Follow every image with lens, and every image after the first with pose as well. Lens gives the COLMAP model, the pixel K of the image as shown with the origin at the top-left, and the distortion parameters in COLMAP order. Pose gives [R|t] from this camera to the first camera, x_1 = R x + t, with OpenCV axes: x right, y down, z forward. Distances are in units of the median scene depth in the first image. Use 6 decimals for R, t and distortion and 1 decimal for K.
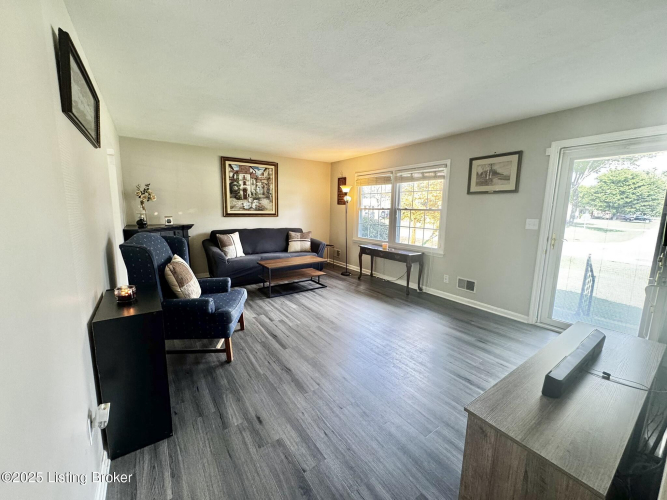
lens RADIAL K [[266.0, 0, 332.2], [0, 266.0, 249.1], [0, 0, 1]] dist [-0.009229, 0.000612]
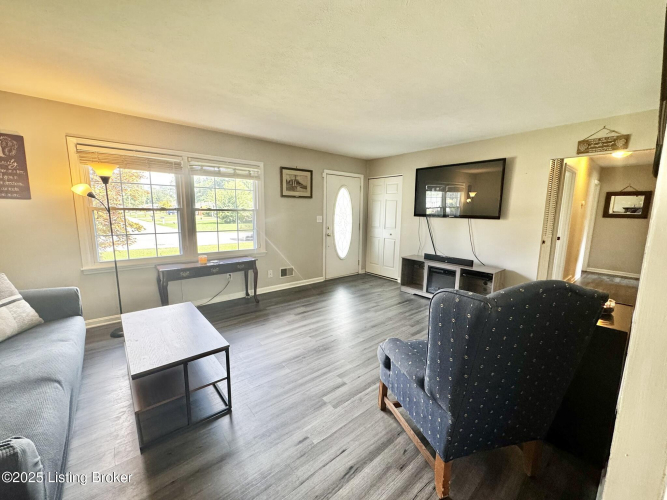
lens RADIAL K [[266.0, 0, 332.2], [0, 266.0, 249.1], [0, 0, 1]] dist [-0.009229, 0.000612]
pose [[-0.085107, -0.158363, 0.983706, -0.736241], [0.137874, 0.975919, 0.169038, -0.154277], [-0.986786, 0.150014, -0.061223, 0.916173]]
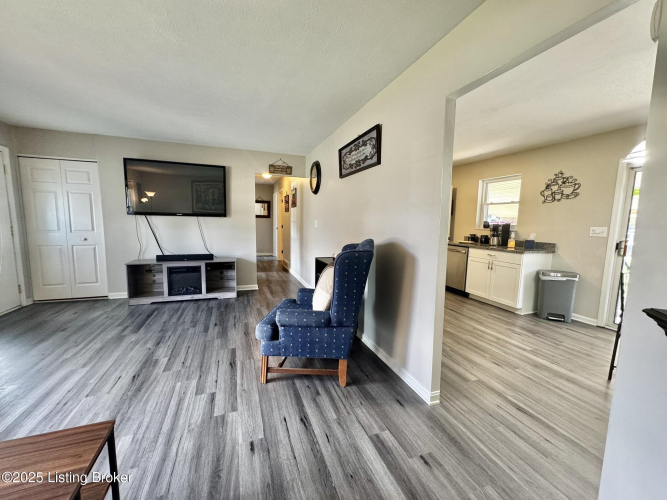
lens RADIAL K [[266.0, 0, 332.2], [0, 266.0, 249.1], [0, 0, 1]] dist [-0.009229, 0.000612]
pose [[-0.967060, -0.061015, 0.247127, -0.548696], [0.004871, 0.966234, 0.257621, -0.174596], [-0.254501, 0.250338, -0.934109, 1.263049]]
